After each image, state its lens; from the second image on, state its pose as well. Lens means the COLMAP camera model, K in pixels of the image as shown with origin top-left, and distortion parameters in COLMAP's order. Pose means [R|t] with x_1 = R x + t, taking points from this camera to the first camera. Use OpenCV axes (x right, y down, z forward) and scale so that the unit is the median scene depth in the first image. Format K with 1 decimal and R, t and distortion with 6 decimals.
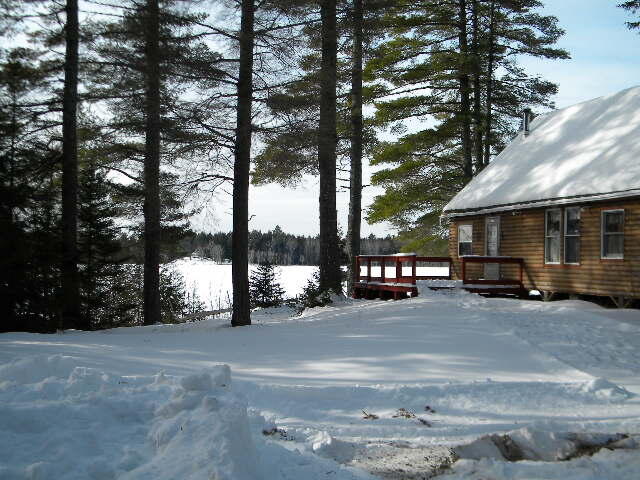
lens RADIAL K [[764.0, 0, 320.0], [0, 764.0, 240.0], [0, 0, 1]] dist [0.002156, 0.000205]
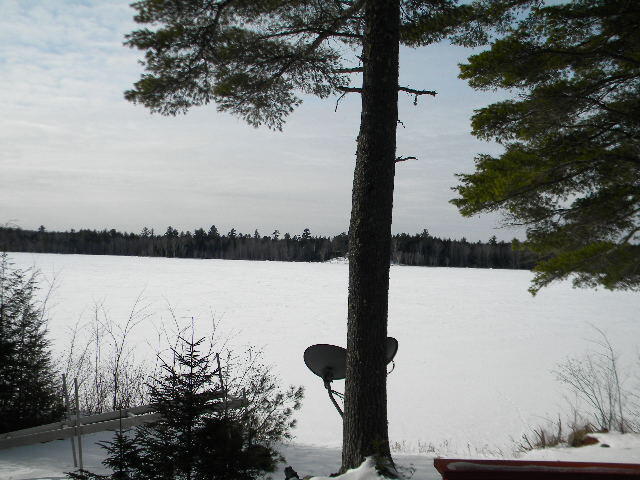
lens RADIAL K [[674.8, 0, 320.0], [0, 674.8, 240.0], [0, 0, 1]] dist [-0.006095, -0.004349]
pose [[0.976559, 0.015781, -0.214669, 0.064901], [-0.016417, 0.999865, -0.001180, -0.003103], [0.214622, 0.004677, 0.976686, 0.555914]]
